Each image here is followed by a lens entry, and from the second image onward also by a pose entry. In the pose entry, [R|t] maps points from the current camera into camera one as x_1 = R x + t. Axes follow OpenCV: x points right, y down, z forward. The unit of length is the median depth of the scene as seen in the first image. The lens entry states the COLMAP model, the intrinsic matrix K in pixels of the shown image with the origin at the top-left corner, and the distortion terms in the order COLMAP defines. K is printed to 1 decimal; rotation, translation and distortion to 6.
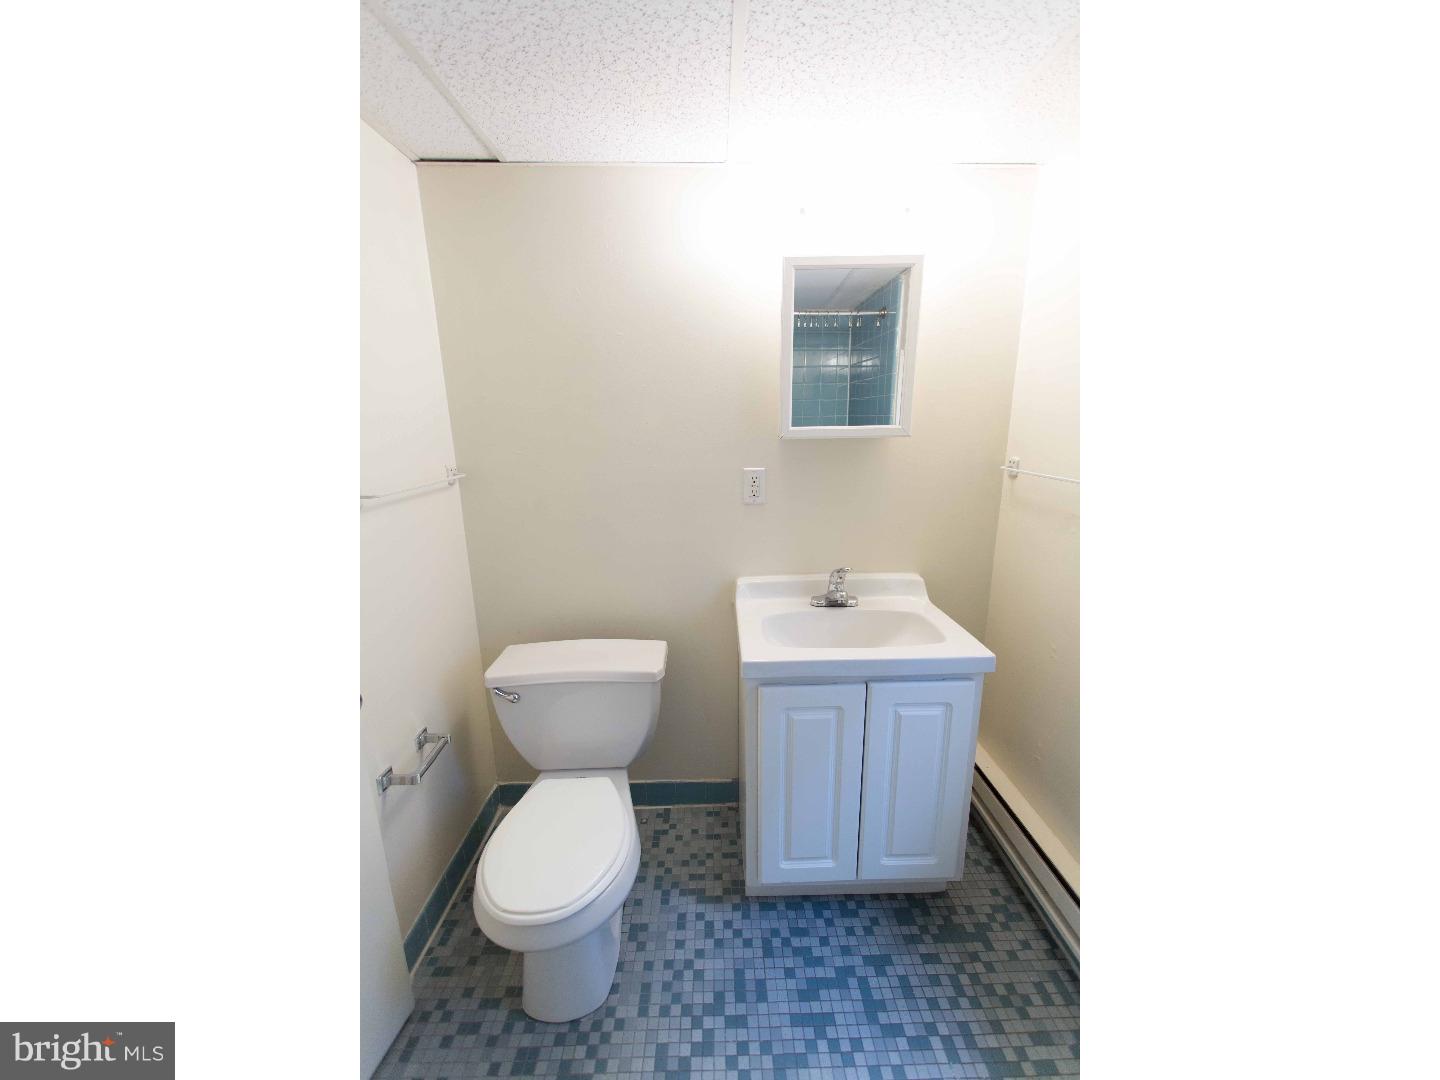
lens RADIAL K [[508.2, 0, 718.5], [0, 508.2, 537.9], [0, 0, 1]] dist [0.000848, 0.000035]
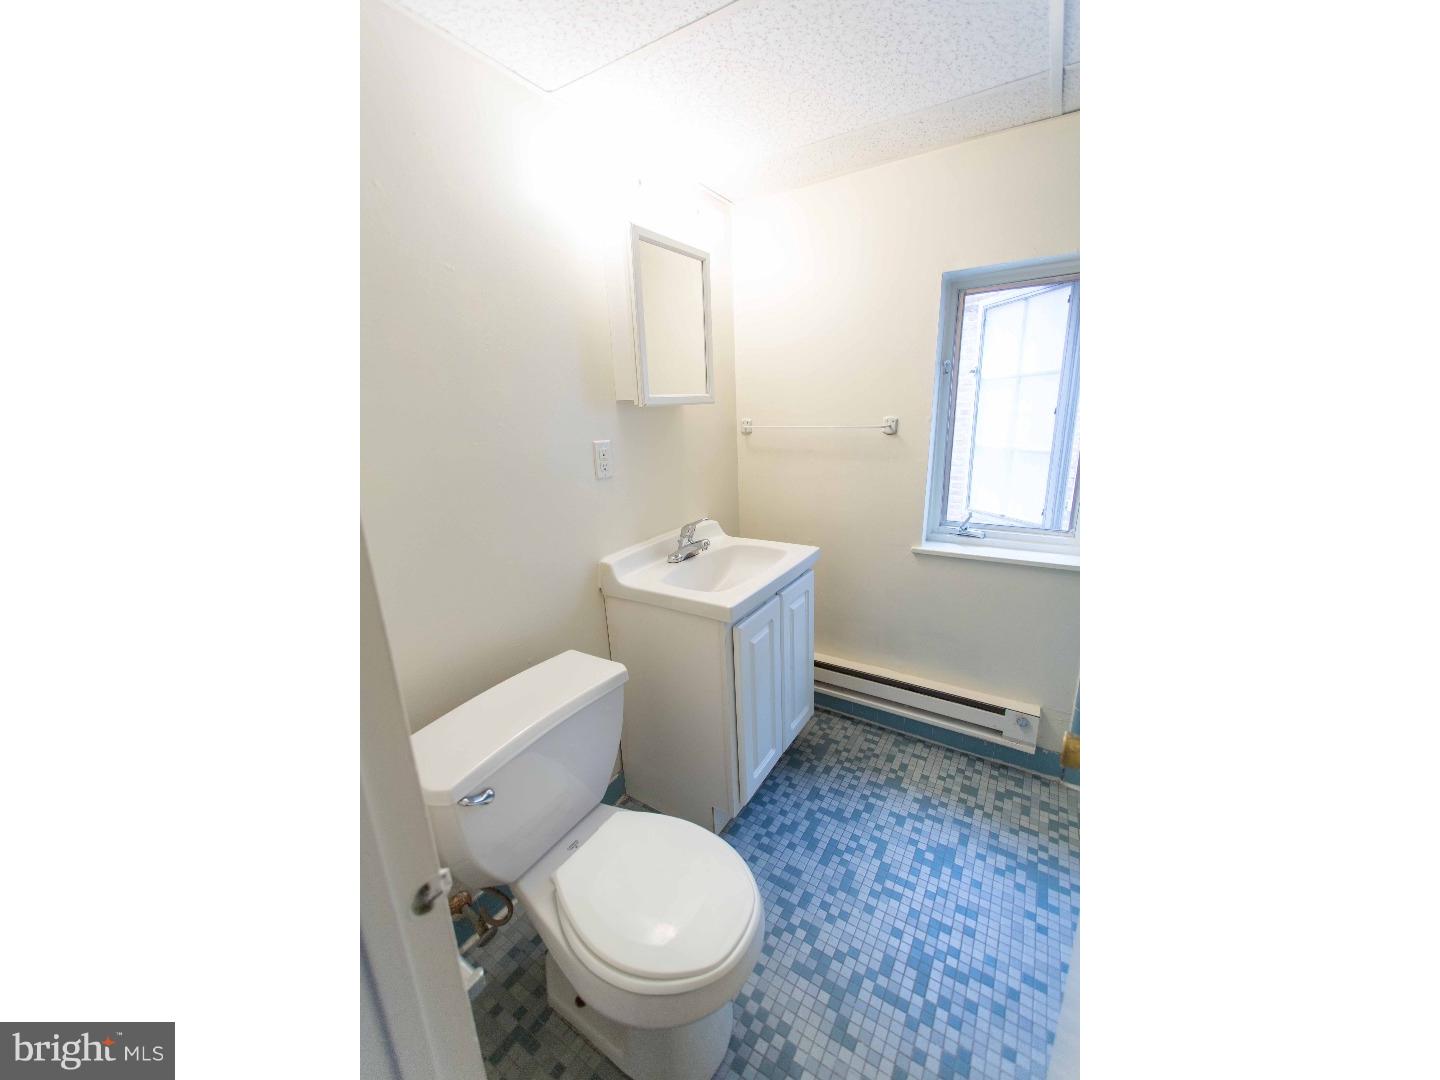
lens RADIAL K [[508.2, 0, 716.6], [0, 508.2, 535.4], [0, 0, 1]] dist [0.000848, 0.000035]
pose [[0.553371, -0.215668, 0.804530, -0.790878], [0.212266, 0.970520, 0.114164, -0.034029], [-0.805434, 0.107599, 0.582837, 0.374034]]
